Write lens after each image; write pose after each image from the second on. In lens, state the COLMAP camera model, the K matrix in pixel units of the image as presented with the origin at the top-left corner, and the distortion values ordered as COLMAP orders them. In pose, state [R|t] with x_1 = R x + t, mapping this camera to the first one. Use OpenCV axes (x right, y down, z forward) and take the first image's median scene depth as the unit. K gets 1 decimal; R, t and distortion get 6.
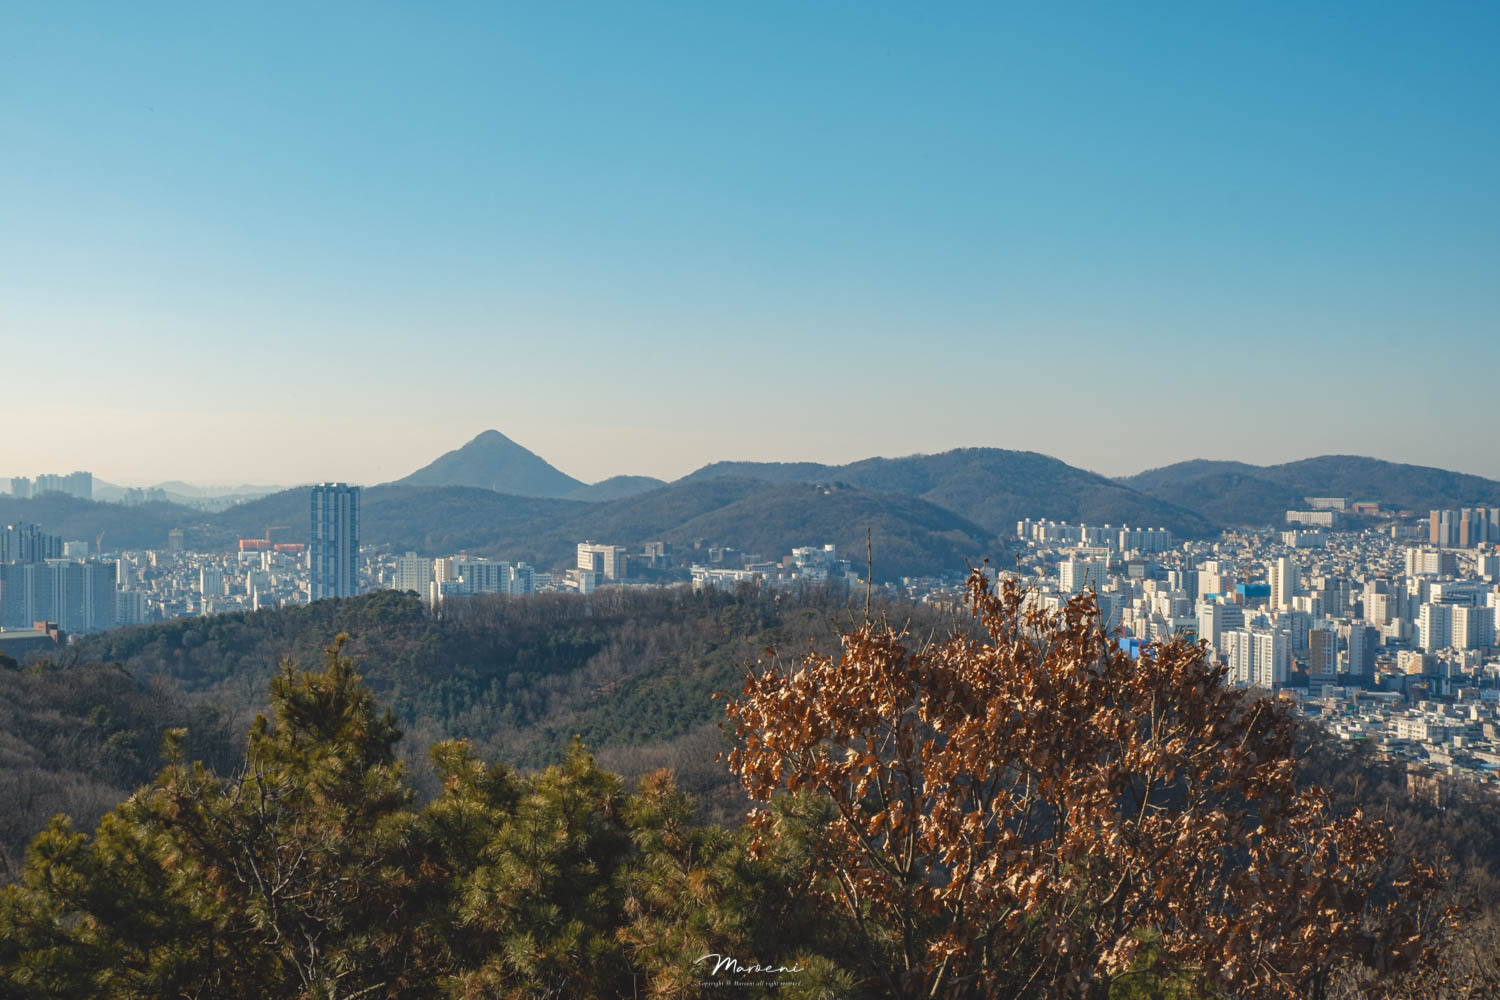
lens RADIAL K [[1780.9, 0, 743.6], [0, 1780.9, 538.0], [0, 0, 1]] dist [-0.033133, 0.000000]
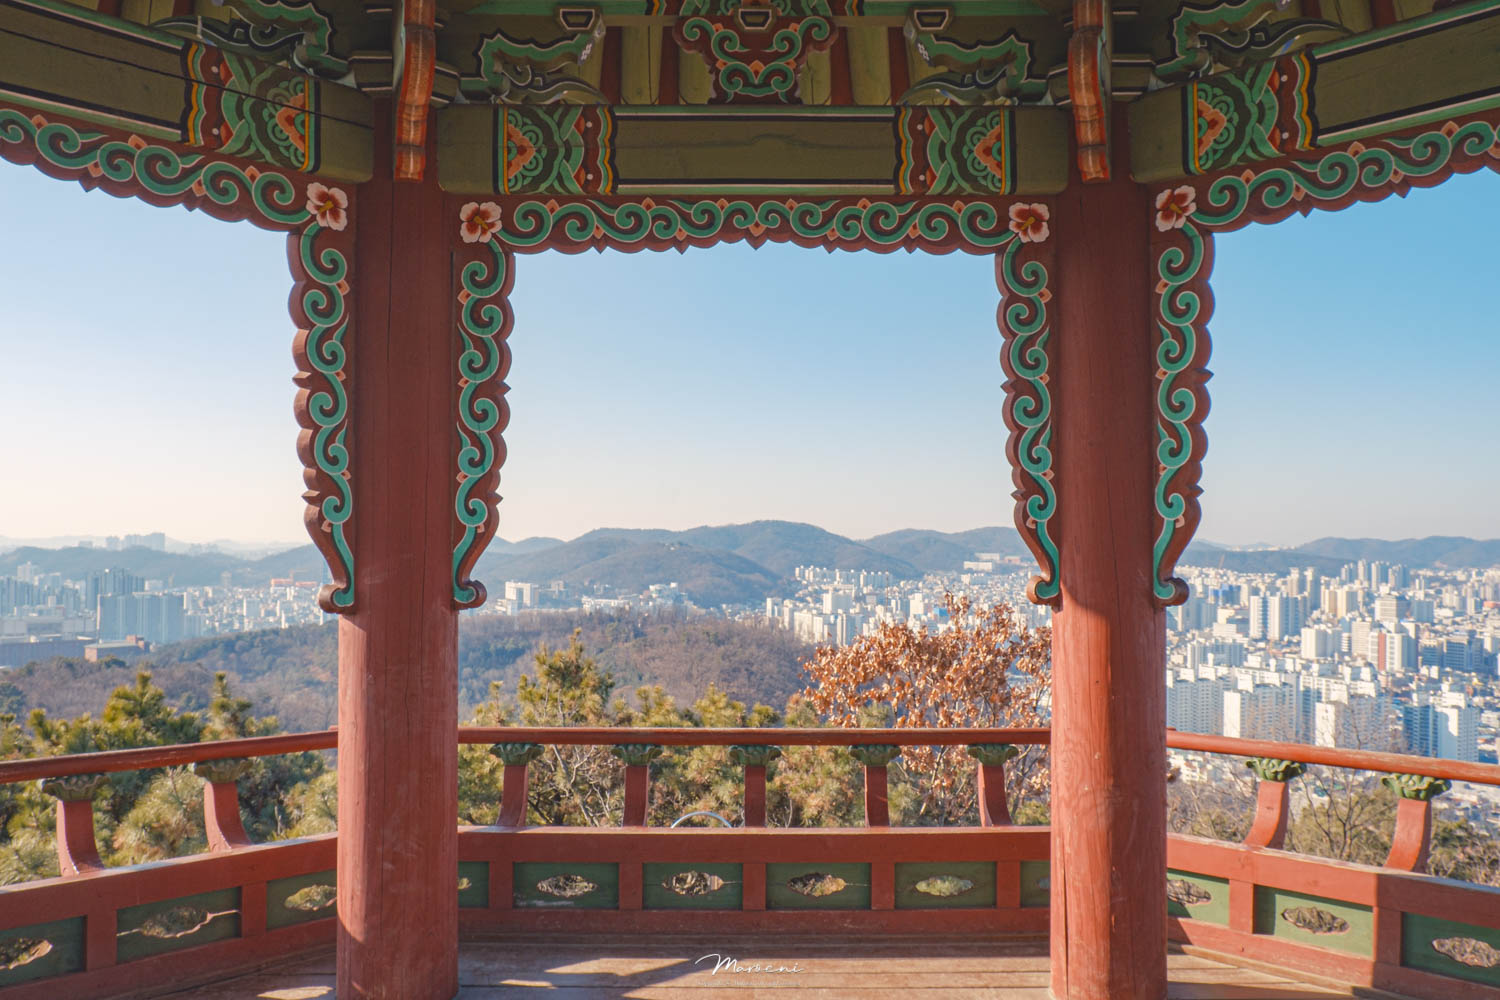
lens RADIAL K [[1156.6, 0, 781.2], [0, 1156.6, 538.7], [0, 0, 1]] dist [-0.037874, 0.008003]
pose [[0.990023, 0.005661, 0.140793, -0.003455], [-0.000799, 0.999402, -0.034570, 0.000074], [-0.140905, 0.034113, 0.989435, -0.003476]]
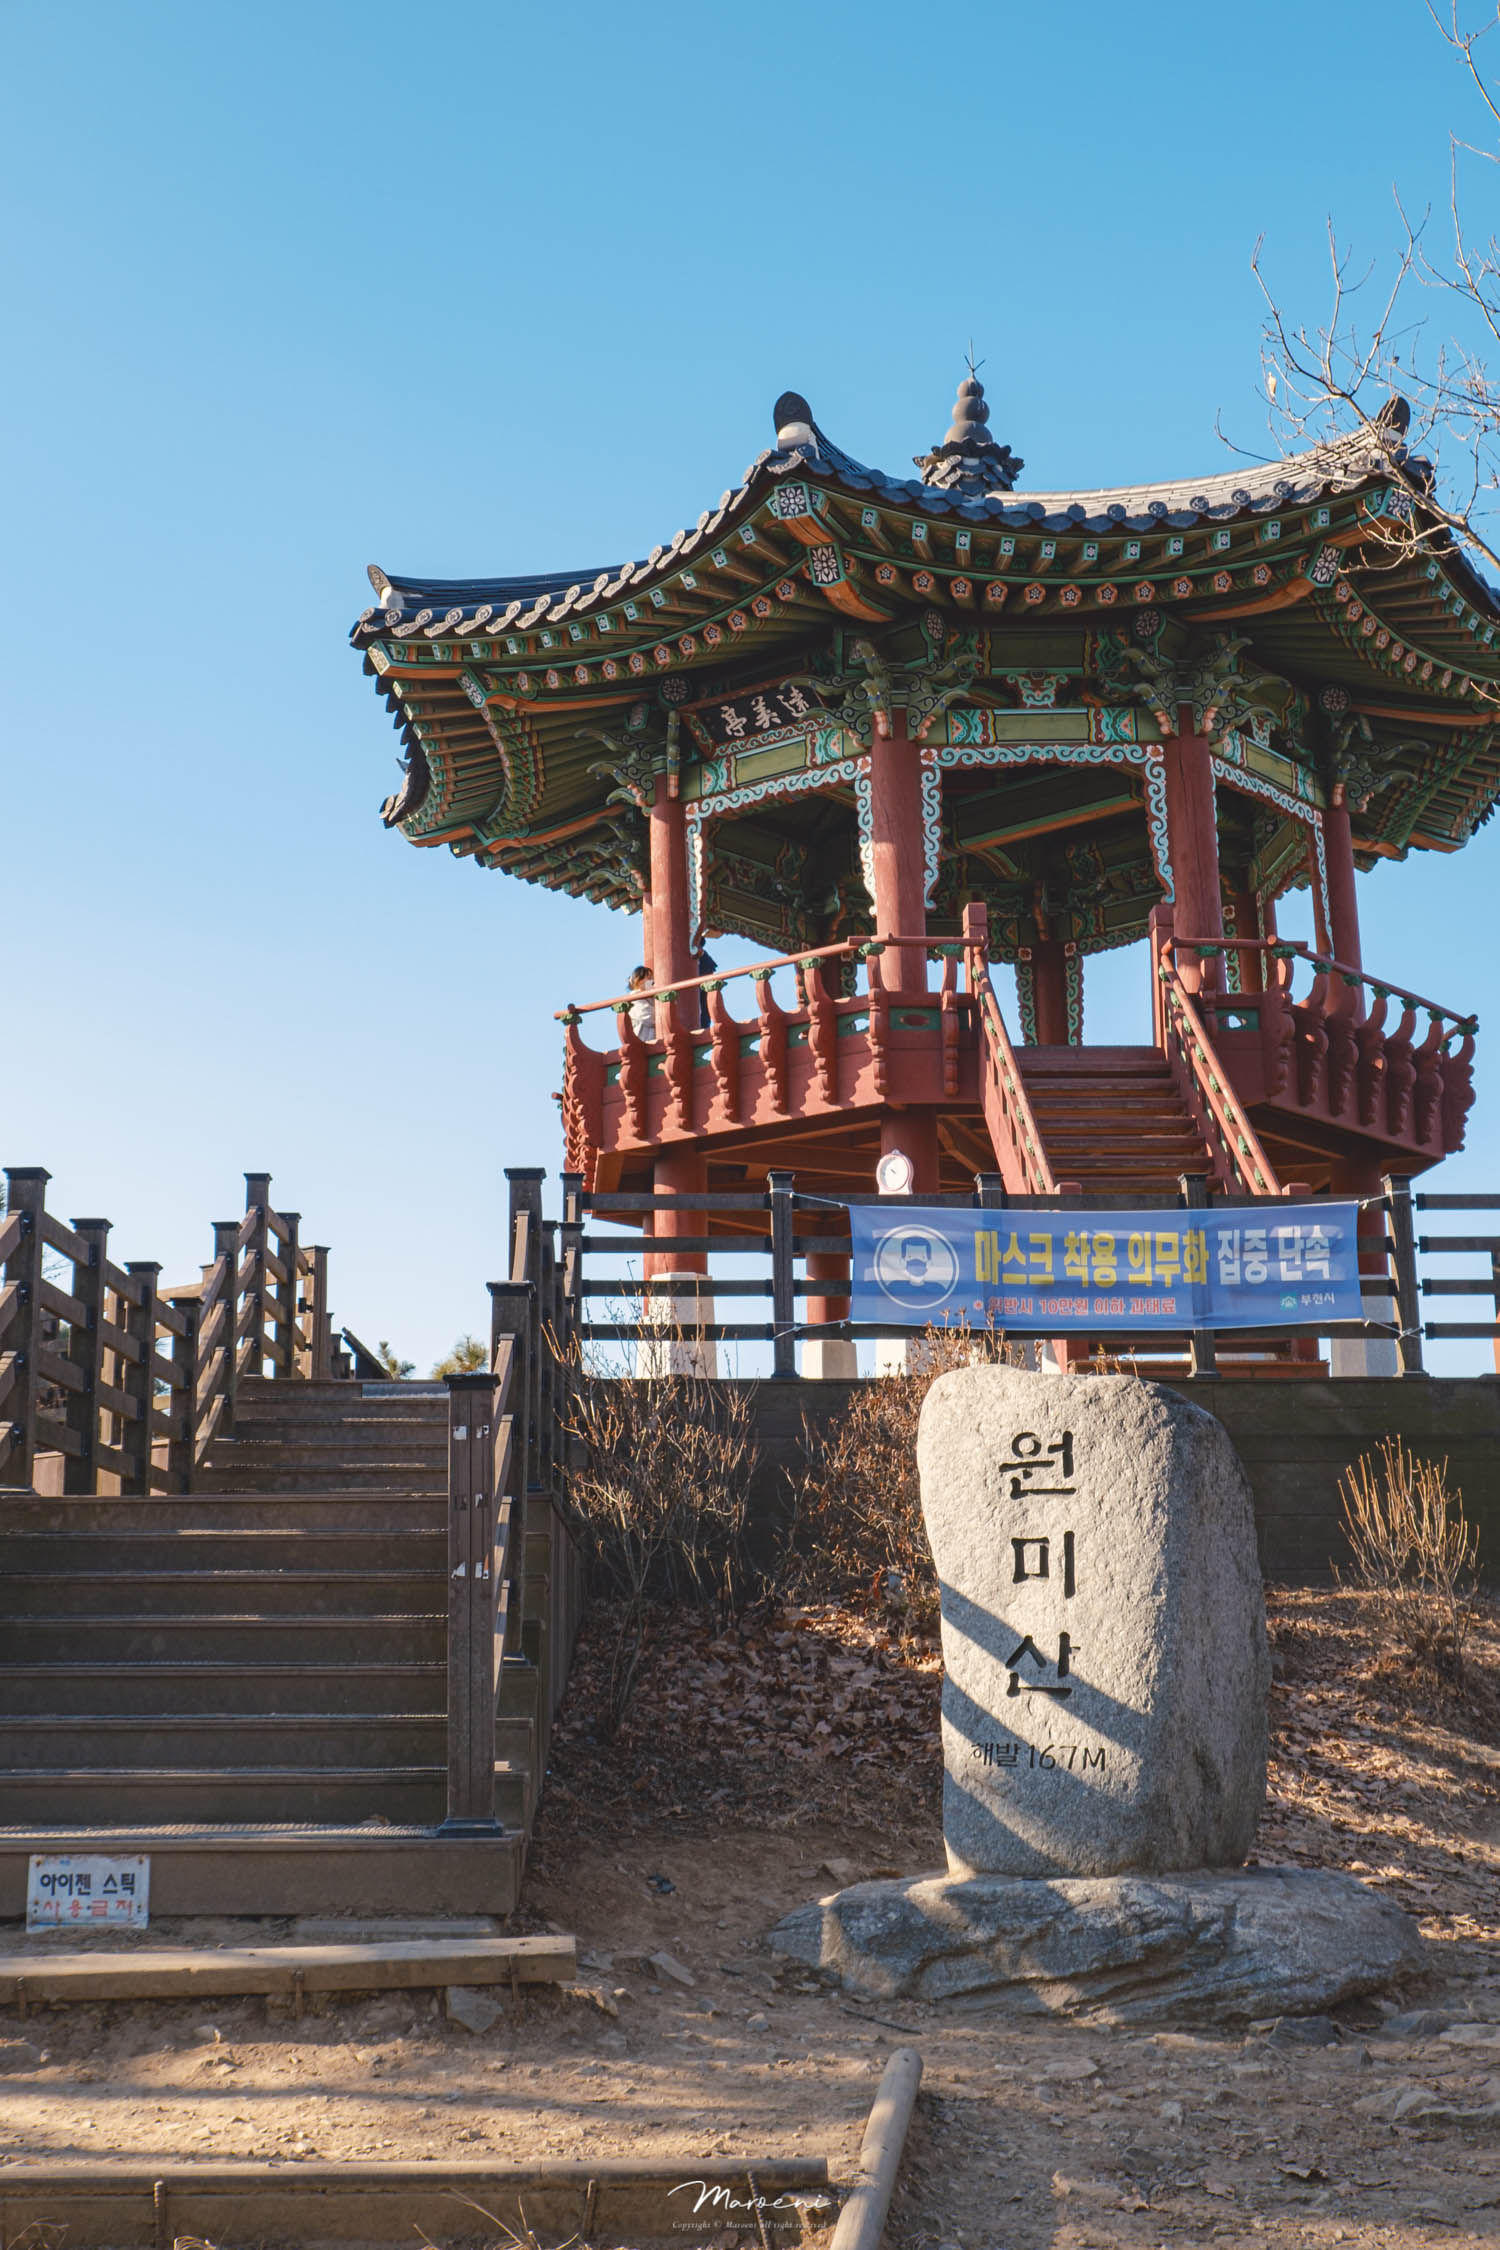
lens RADIAL K [[2444.6, 0, 748.0], [0, 2444.6, 1123.5], [0, 0, 1]] dist [-0.026080, 0.000000]
pose [[0.983467, 0.027228, 0.179028, -0.209936], [0.017958, 0.969094, -0.246039, 0.232149], [-0.180194, 0.245186, 0.952583, -0.680911]]
